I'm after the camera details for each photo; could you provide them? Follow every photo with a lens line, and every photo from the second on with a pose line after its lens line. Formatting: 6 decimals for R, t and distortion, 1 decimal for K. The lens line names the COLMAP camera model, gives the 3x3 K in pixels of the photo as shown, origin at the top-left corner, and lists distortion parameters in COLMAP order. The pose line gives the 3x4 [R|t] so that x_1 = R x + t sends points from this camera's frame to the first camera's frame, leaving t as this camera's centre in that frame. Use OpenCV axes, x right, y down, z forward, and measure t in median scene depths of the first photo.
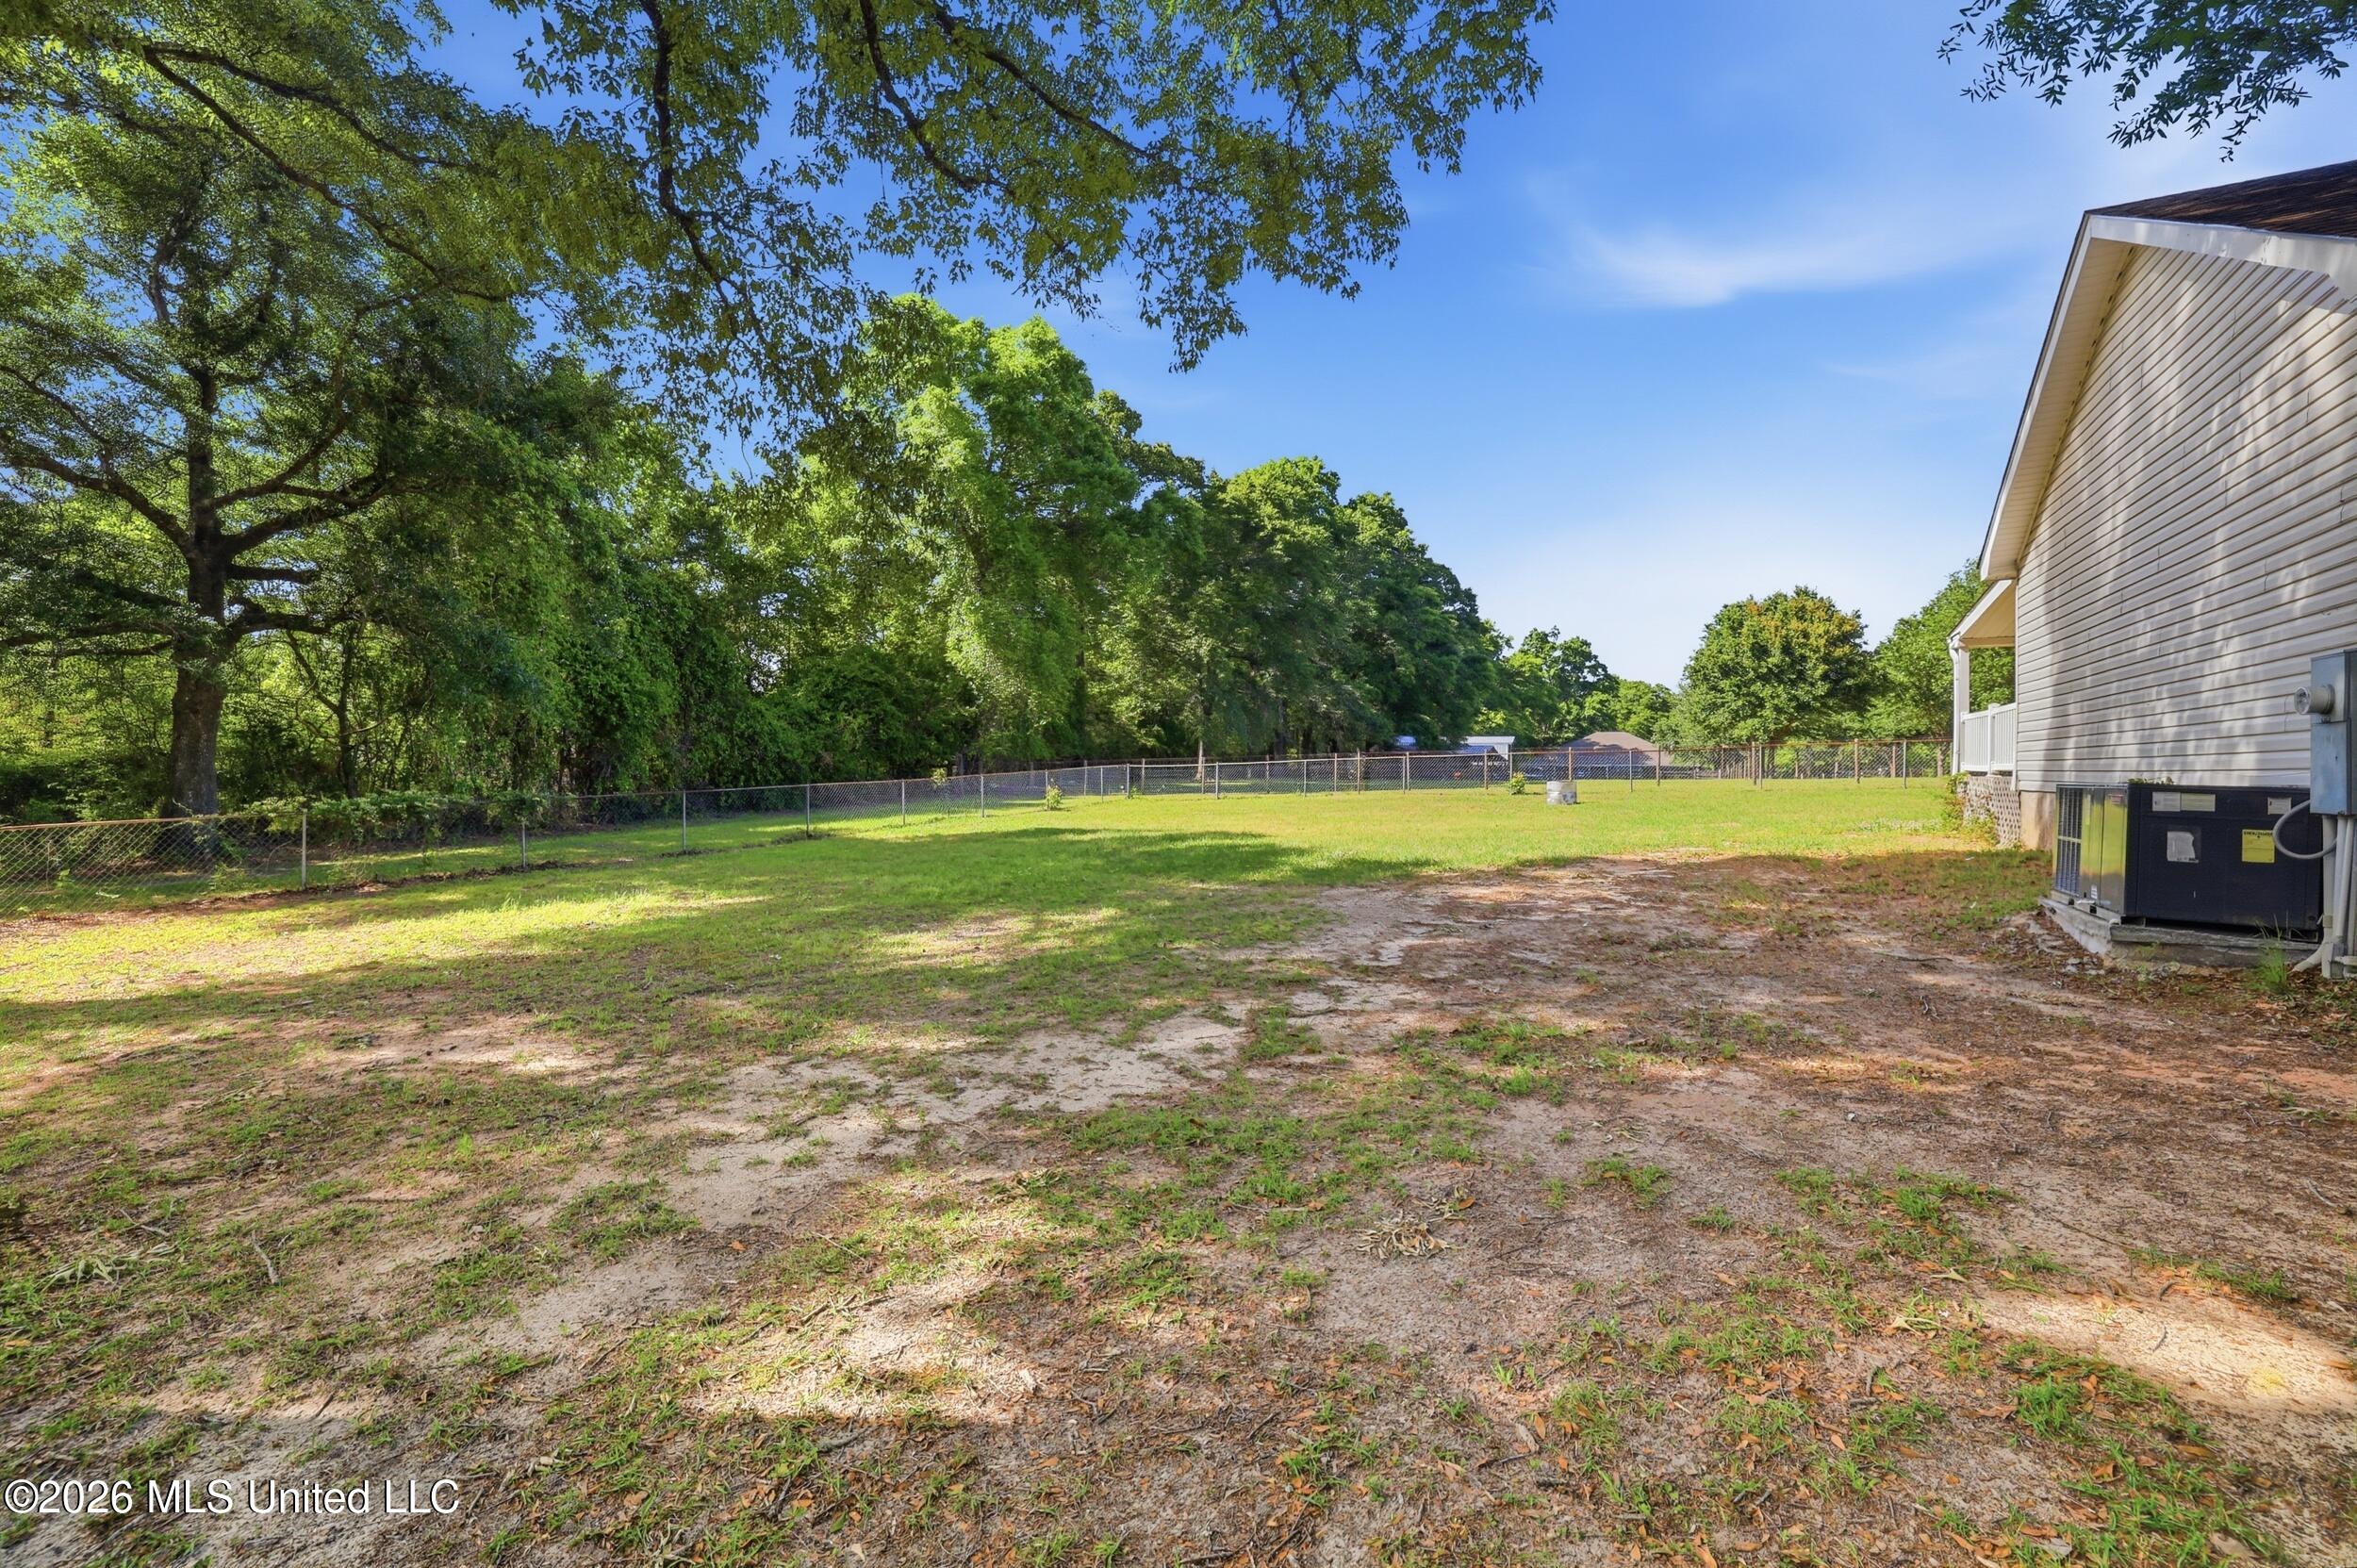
lens RADIAL K [[1025.4, 0, 1189.5], [0, 1025.4, 778.2], [0, 0, 1]] dist [-0.017671, 0.000226]
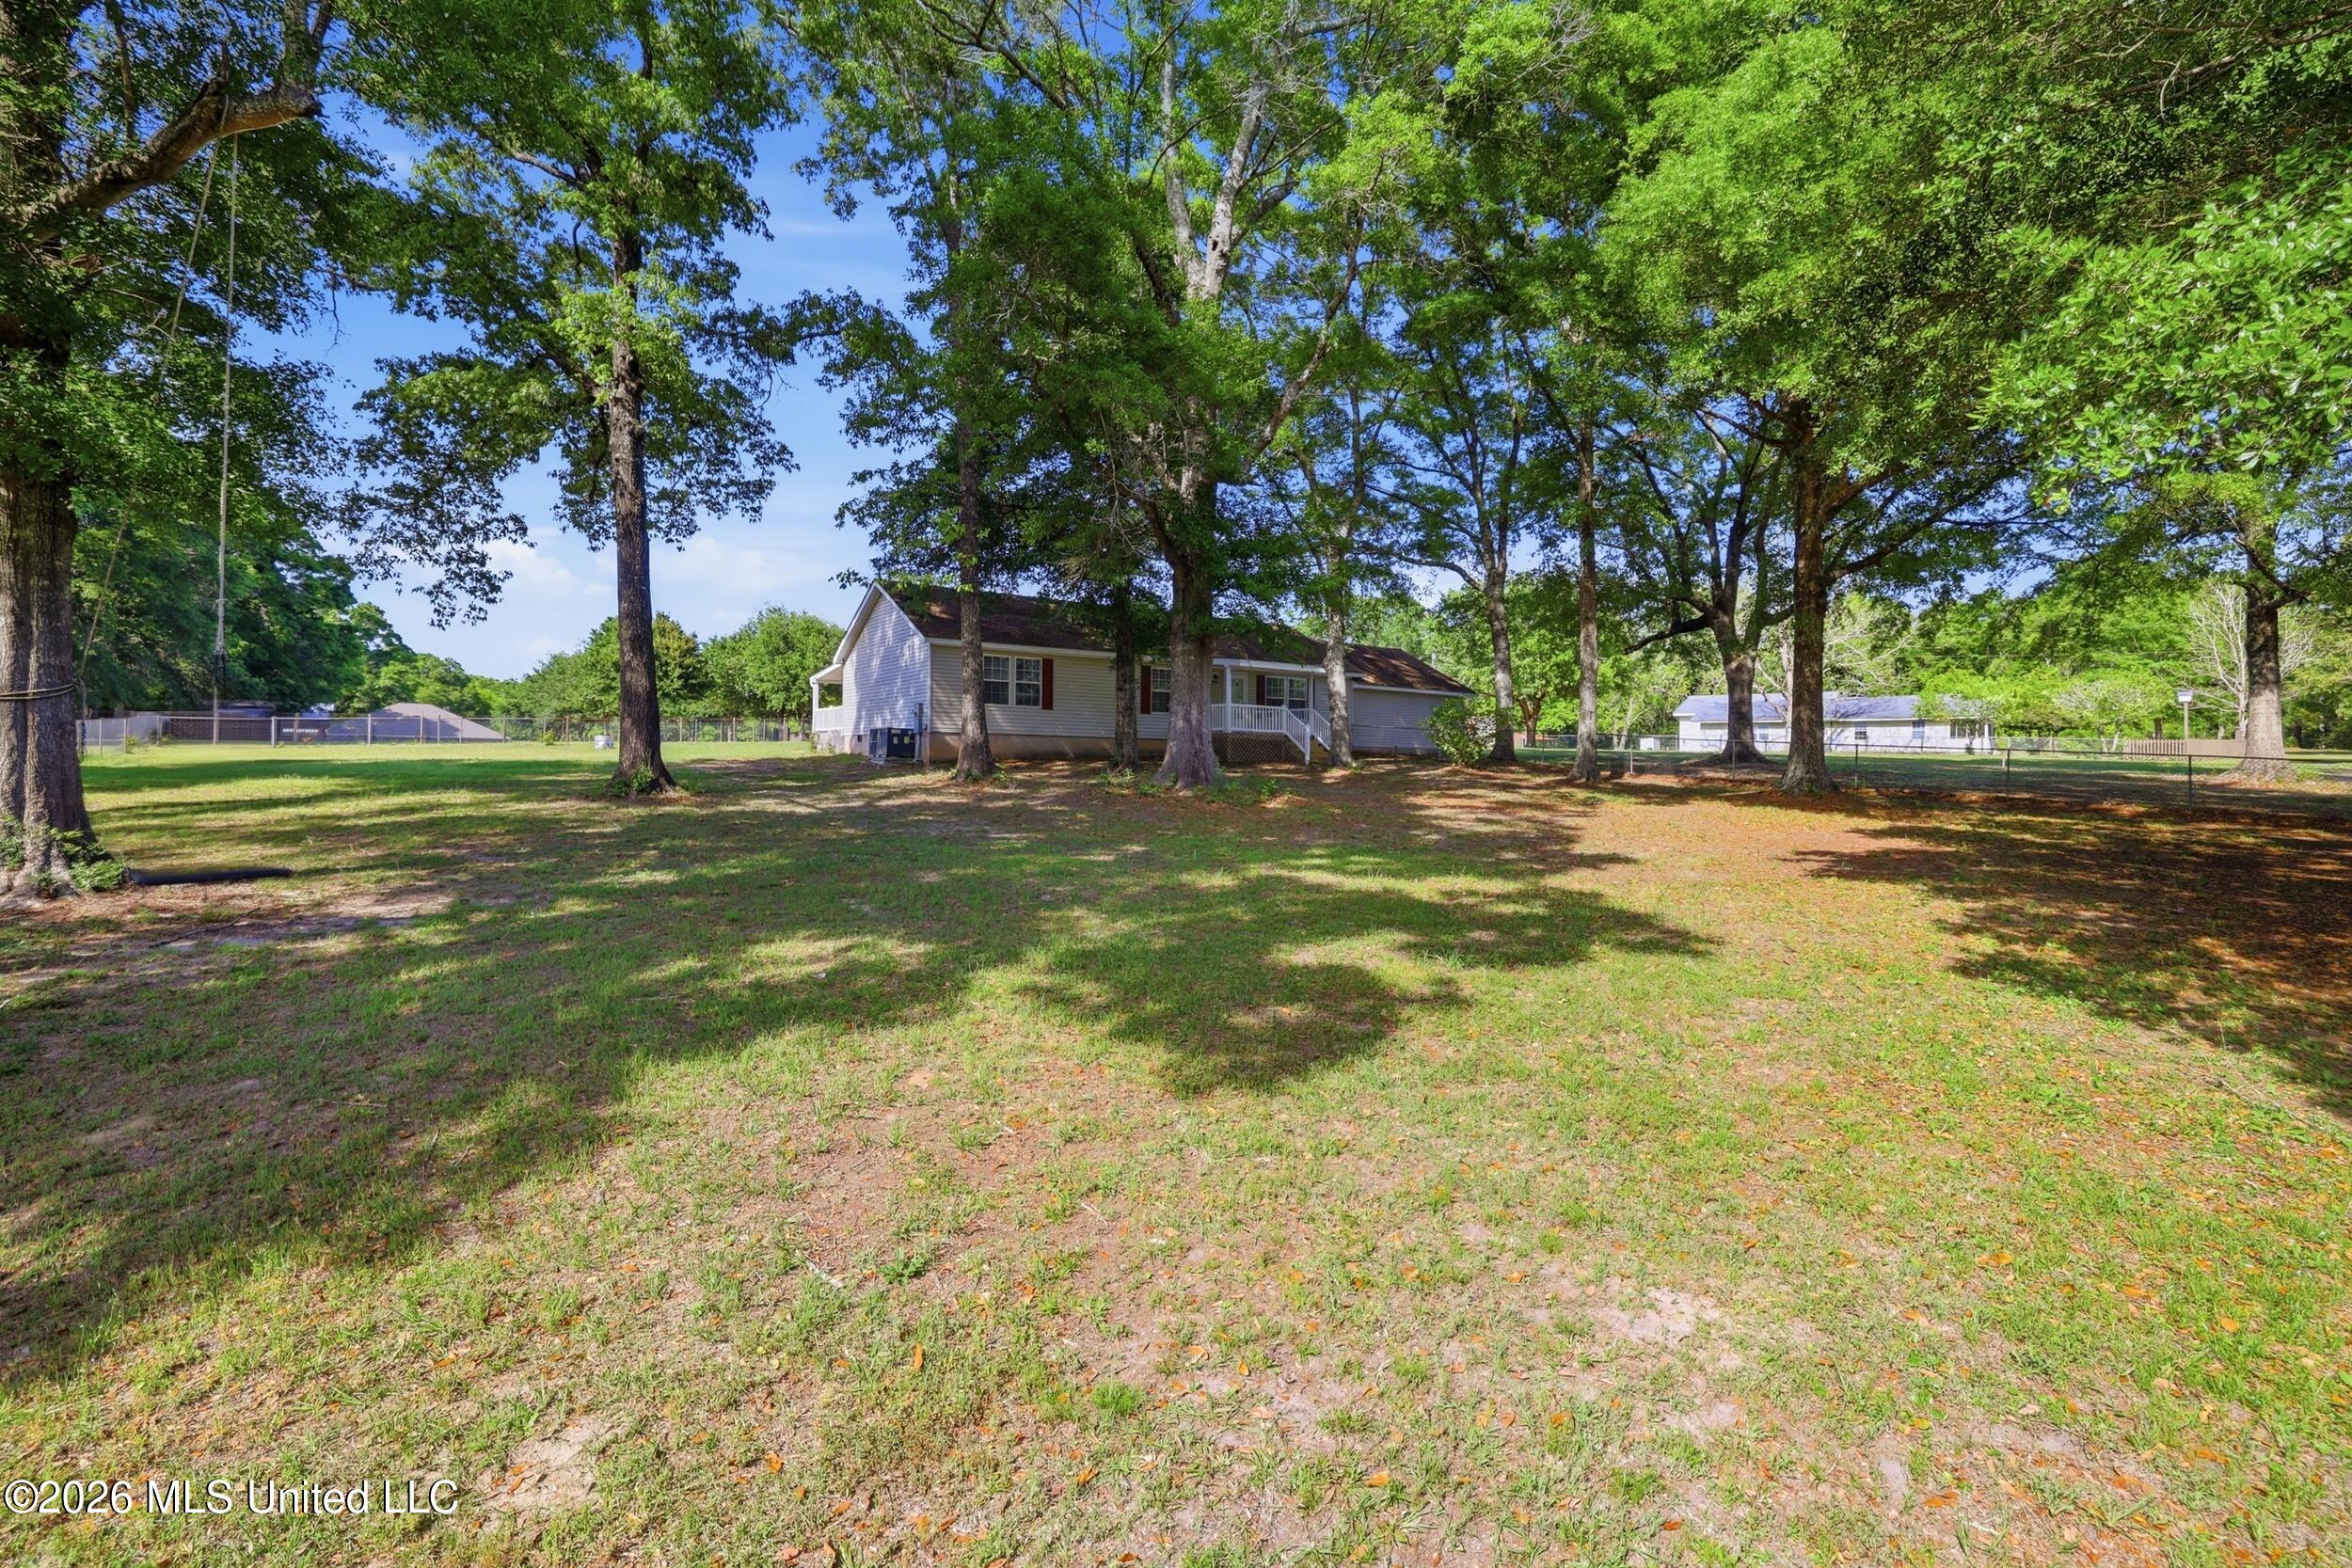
lens RADIAL K [[1023.1, 0, 1186.9], [0, 1023.1, 778.2], [0, 0, 1]] dist [-0.017671, 0.000226]
pose [[0.446031, -0.008472, 0.894977, -0.140960], [-0.007772, 0.999881, 0.013339, 0.008912], [-0.894984, -0.012905, 0.445912, -0.123898]]
